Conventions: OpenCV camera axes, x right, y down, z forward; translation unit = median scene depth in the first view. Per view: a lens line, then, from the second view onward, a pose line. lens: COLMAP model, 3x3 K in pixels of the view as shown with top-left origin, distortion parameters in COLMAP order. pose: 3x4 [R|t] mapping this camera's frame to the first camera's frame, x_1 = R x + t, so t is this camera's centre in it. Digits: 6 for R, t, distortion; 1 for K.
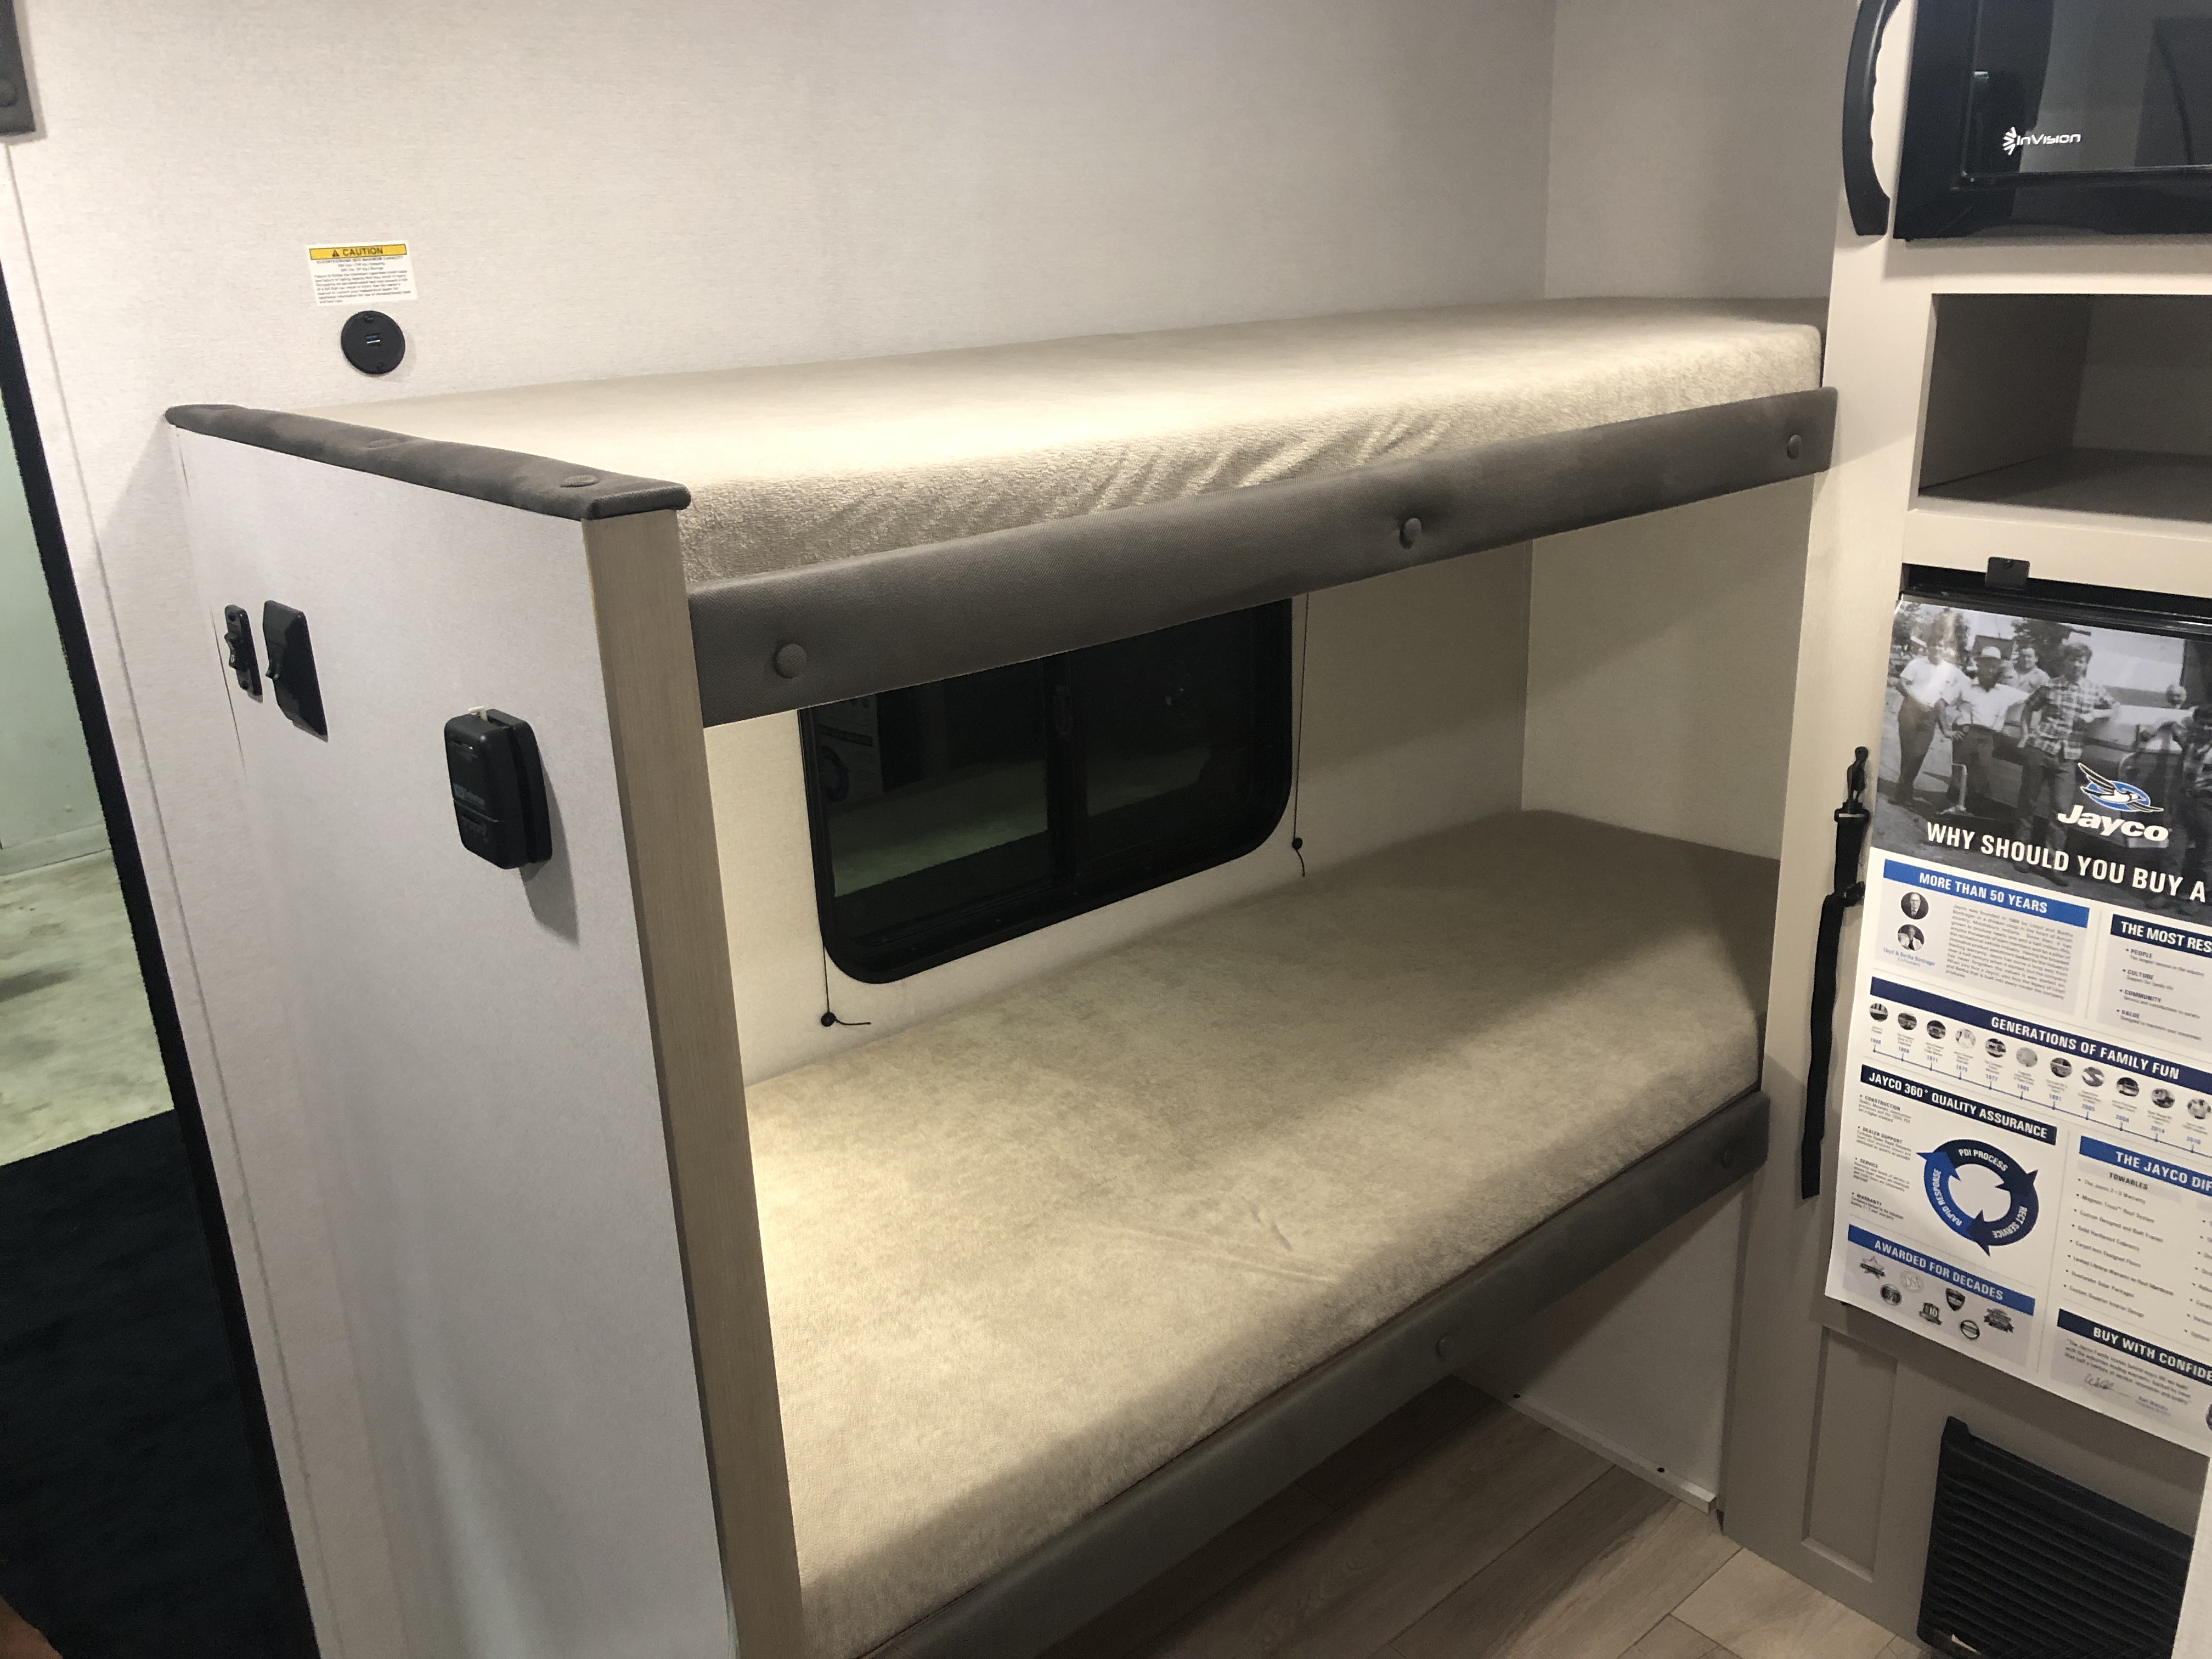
lens RADIAL K [[1826.3, 0, 1134.6], [0, 1826.3, 834.0], [0, 0, 1]] dist [0.063187, -0.076557]
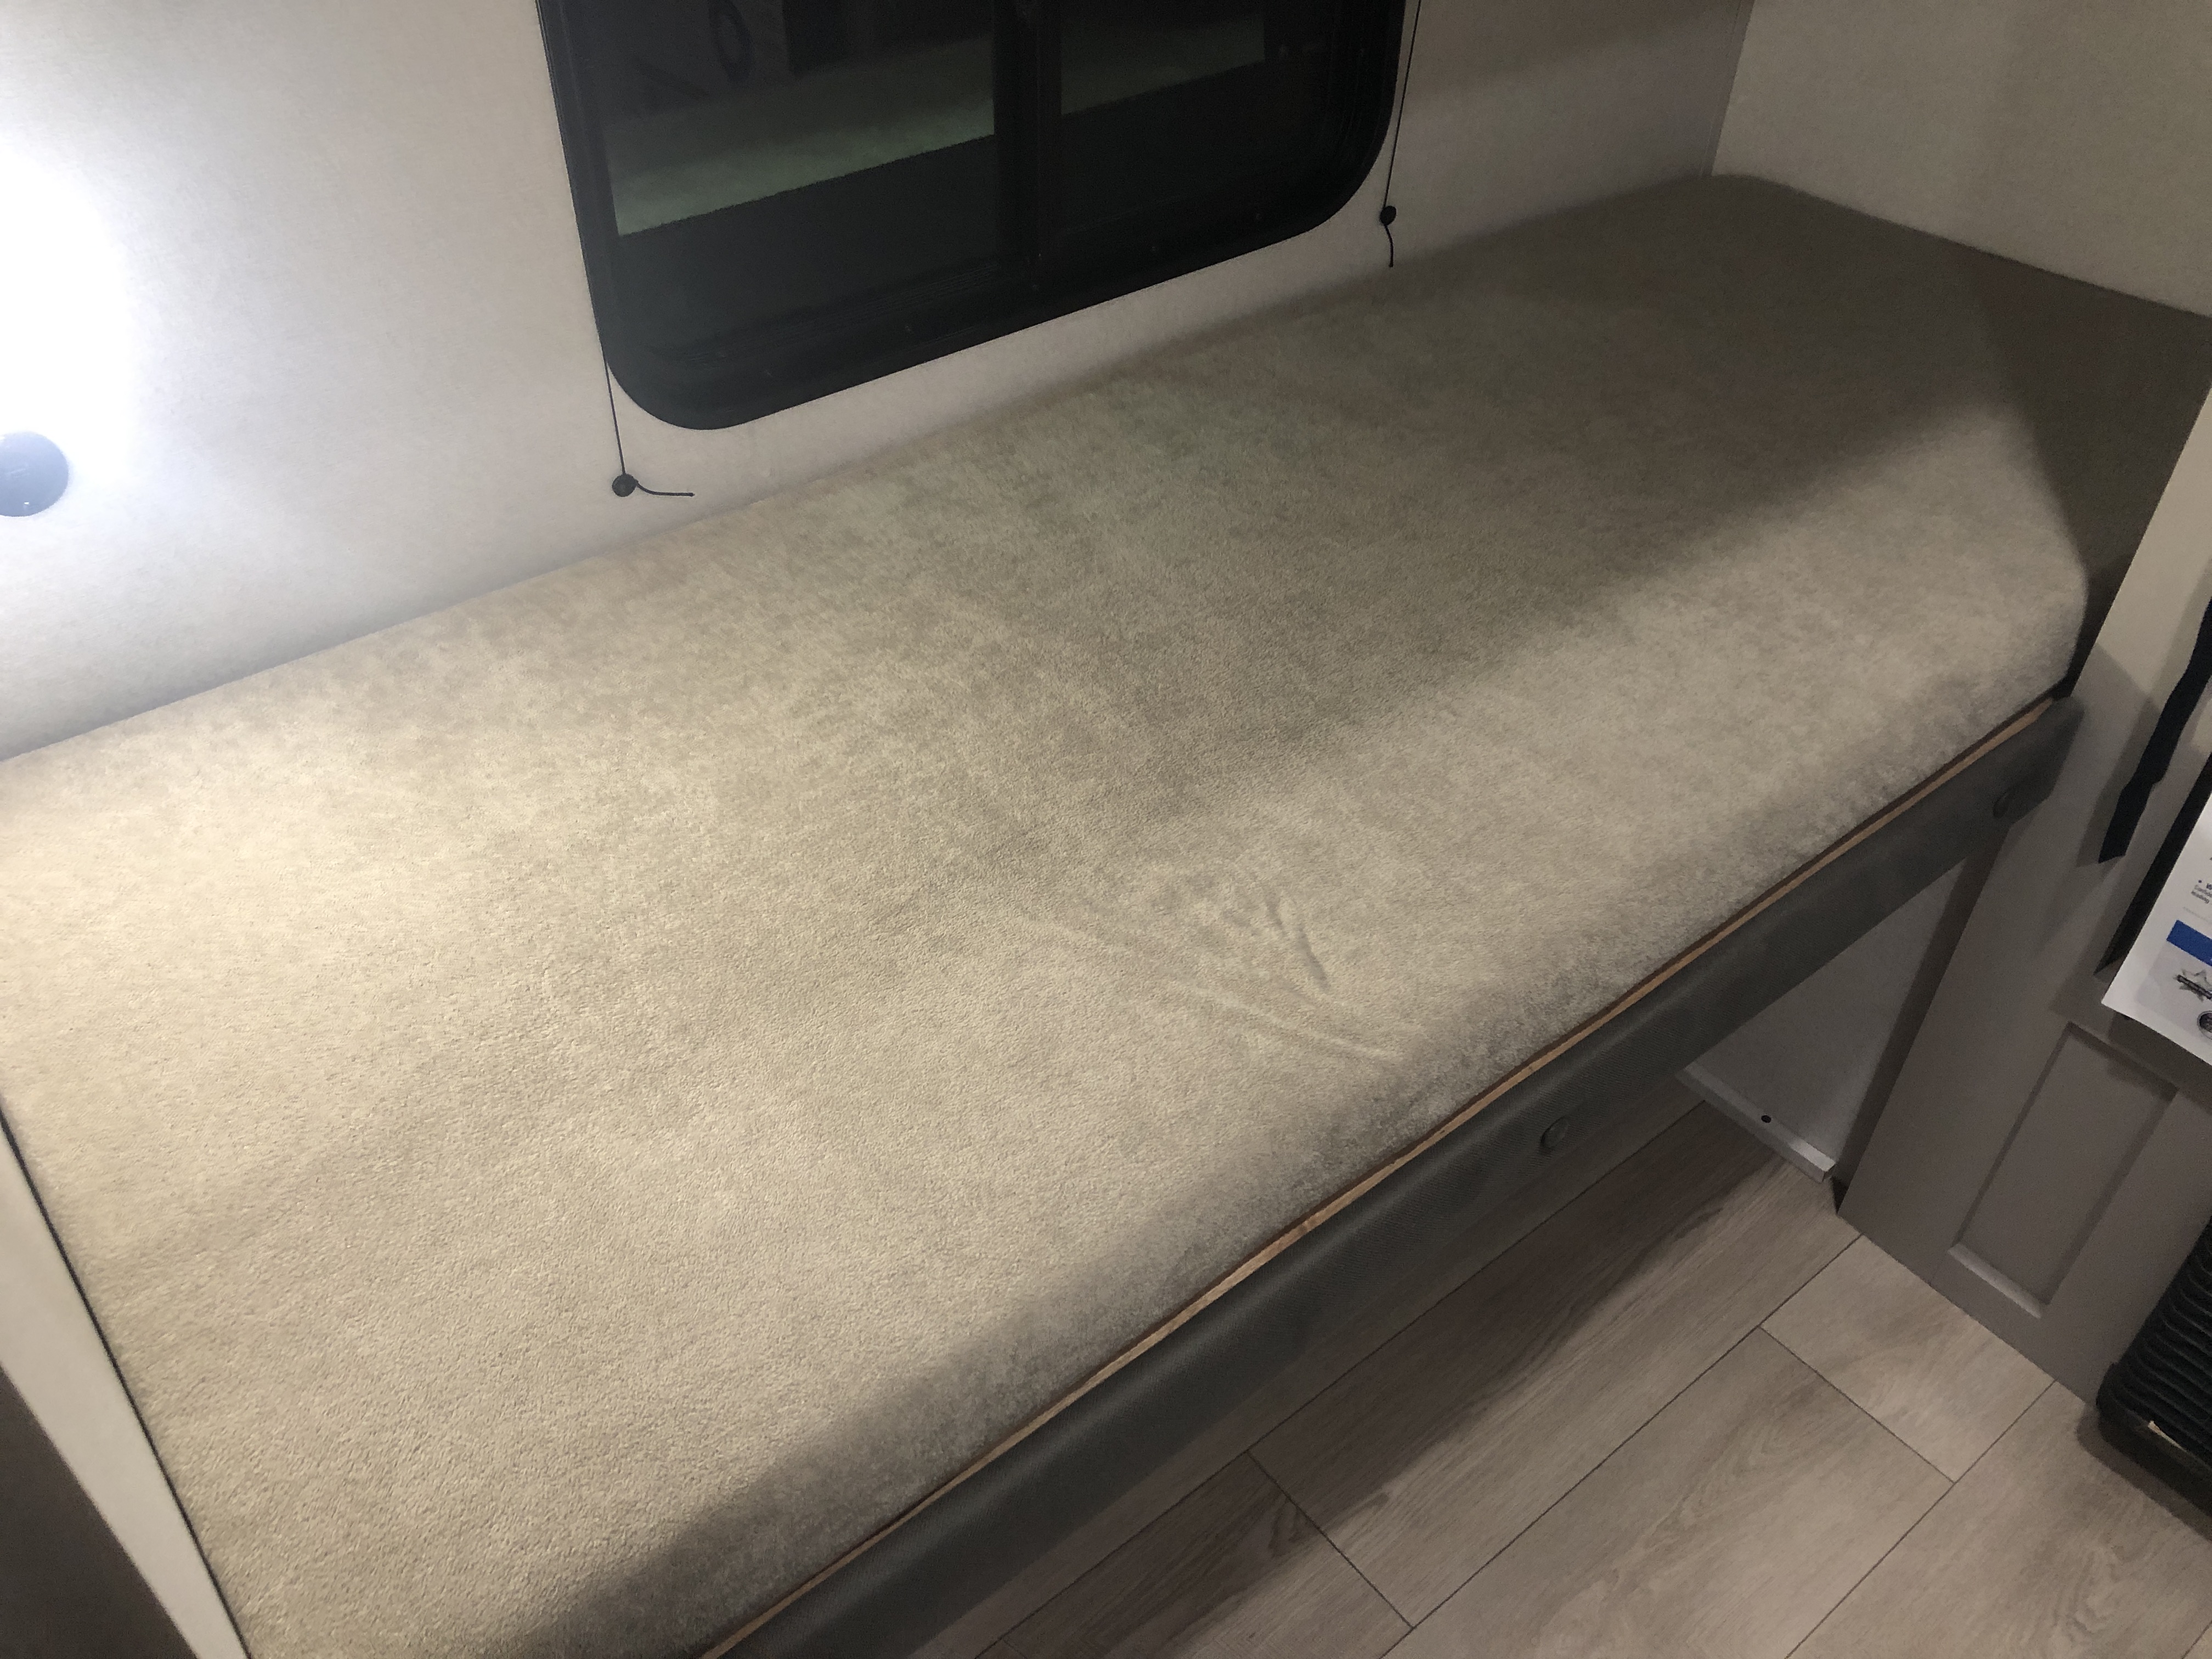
lens RADIAL K [[1826.3, 0, 1119.7], [0, 1826.3, 828.8], [0, 0, 1]] dist [0.063187, -0.076557]
pose [[0.997533, 0.070161, 0.002163, 0.011093], [-0.066096, 0.928469, 0.365481, -0.036449], [0.023634, -0.364722, 0.930816, 0.429309]]
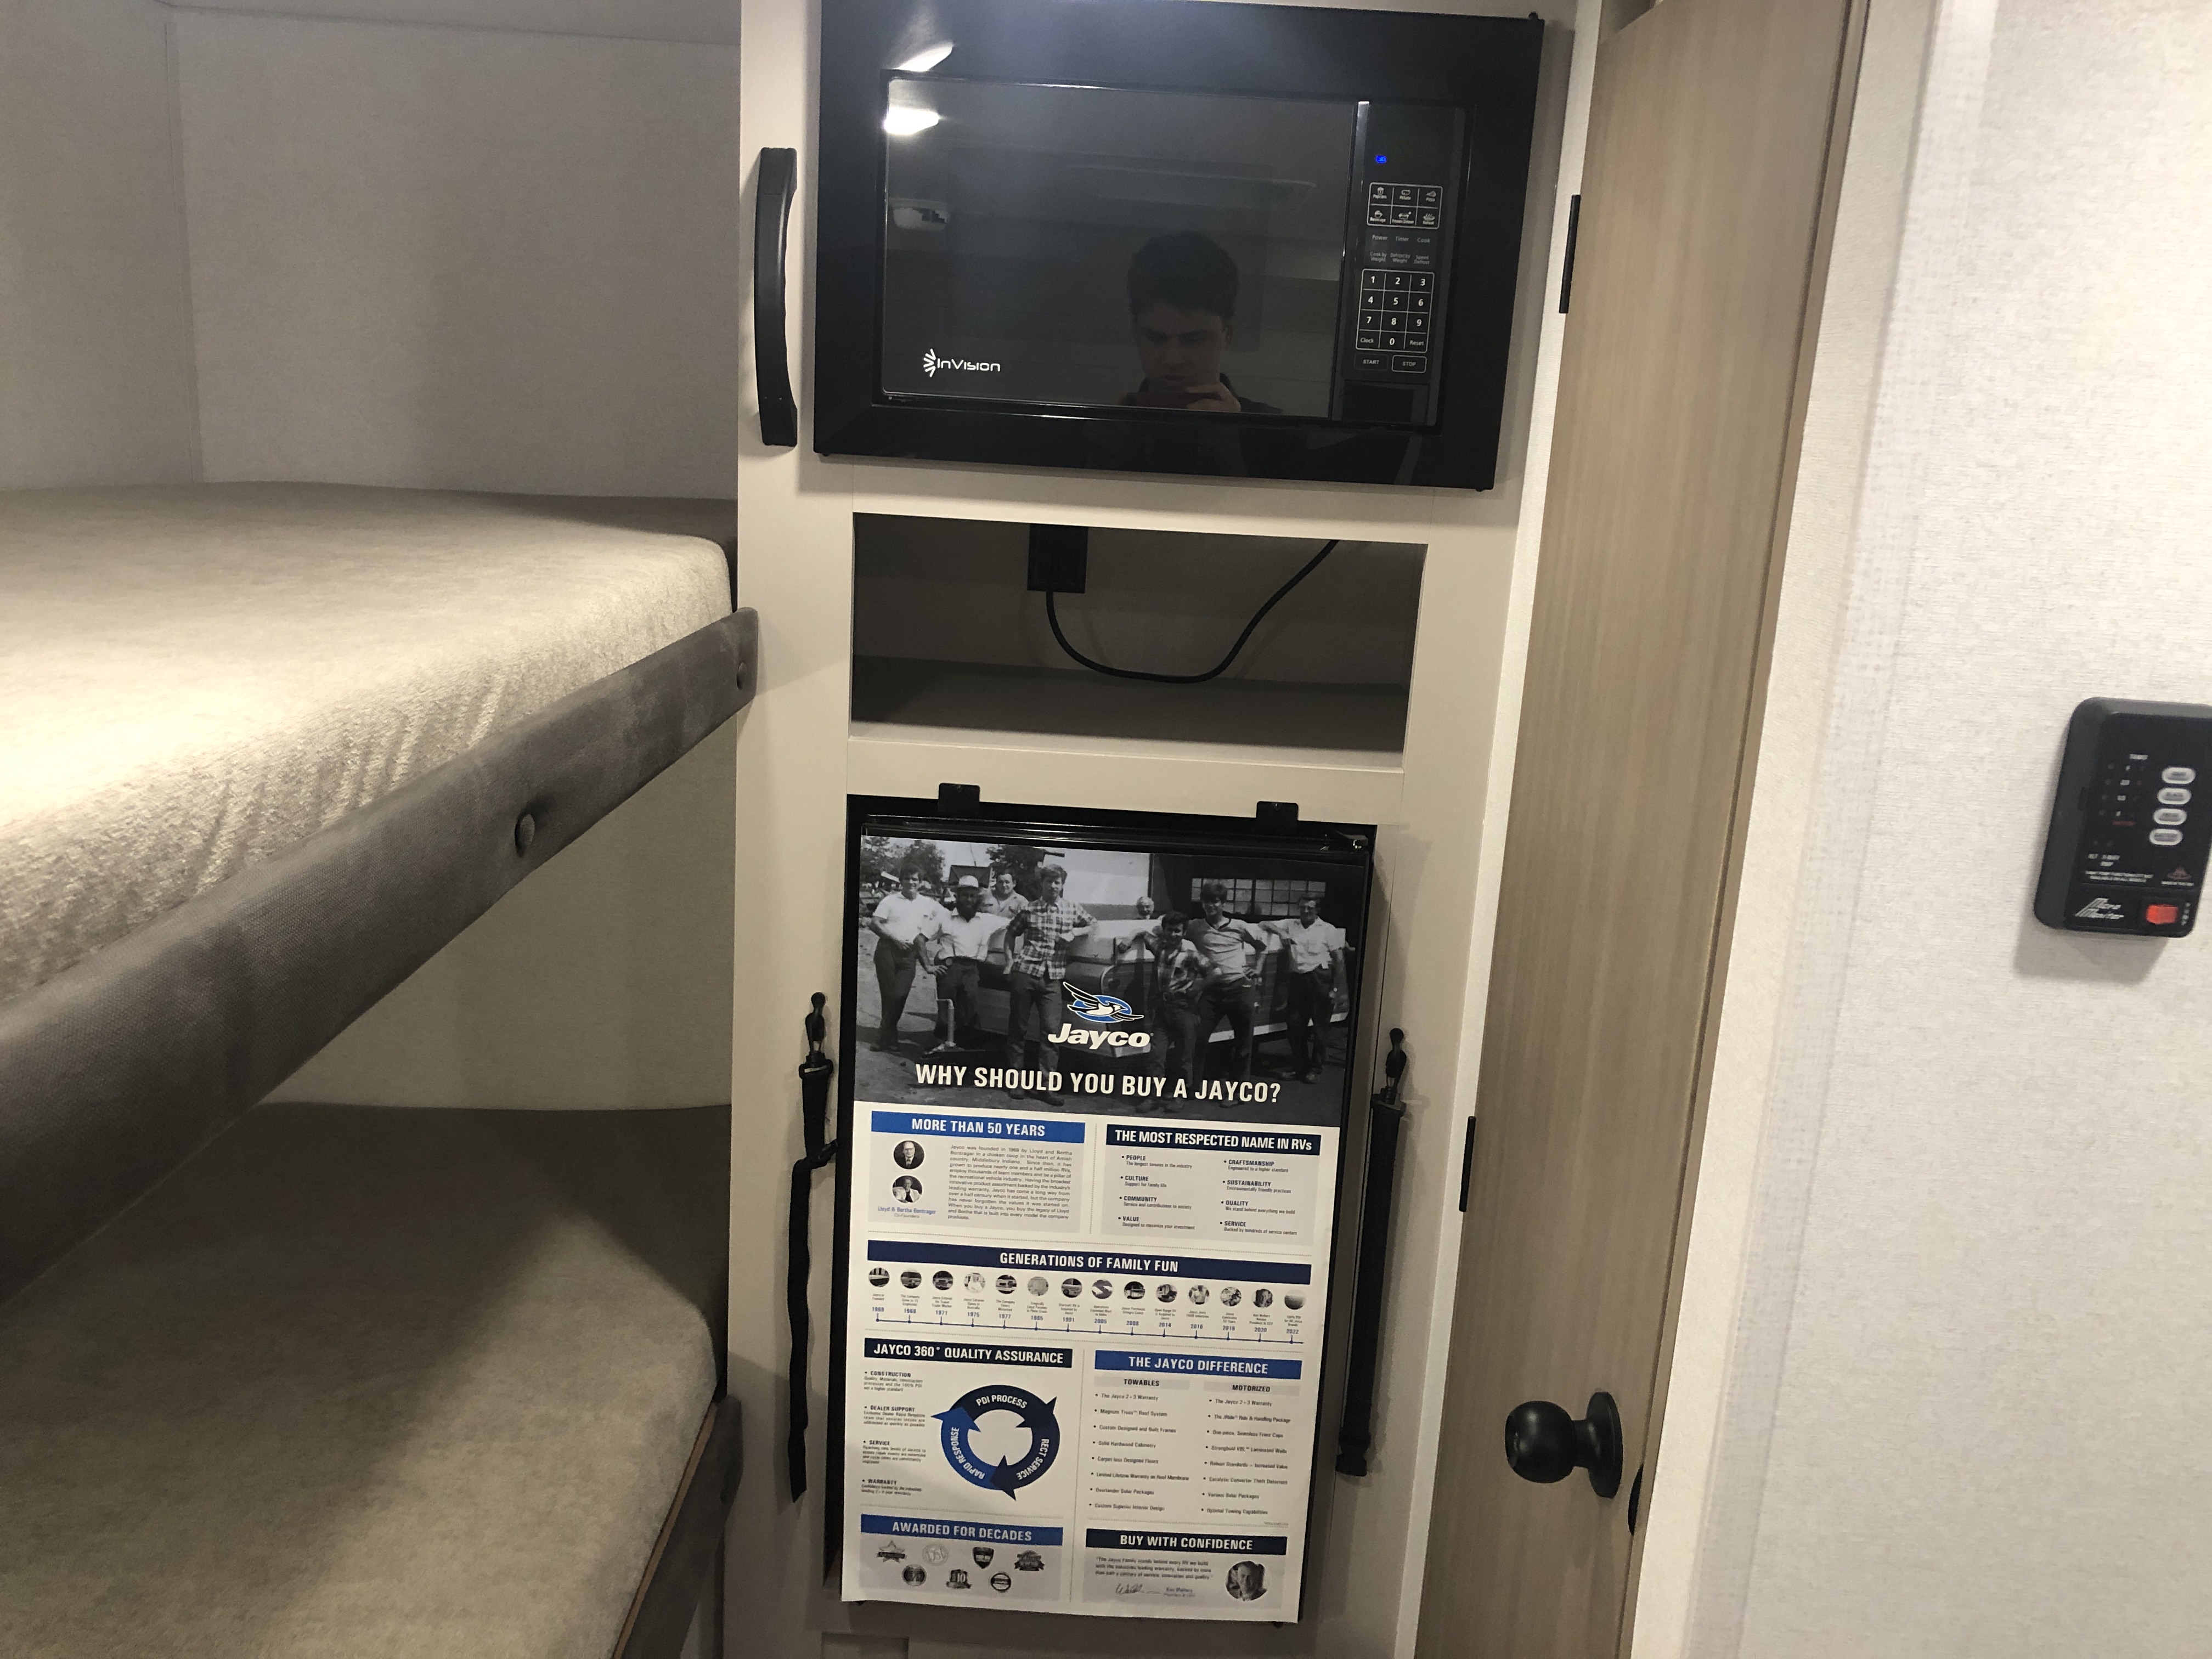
lens RADIAL K [[1826.3, 0, 1094.2], [0, 1826.3, 834.7], [0, 0, 1]] dist [0.063187, -0.076557]
pose [[0.677387, -0.104062, 0.728229, -0.171311], [0.165717, 0.986084, -0.013238, -0.093734], [-0.716718, 0.129647, 0.685206, 0.282278]]
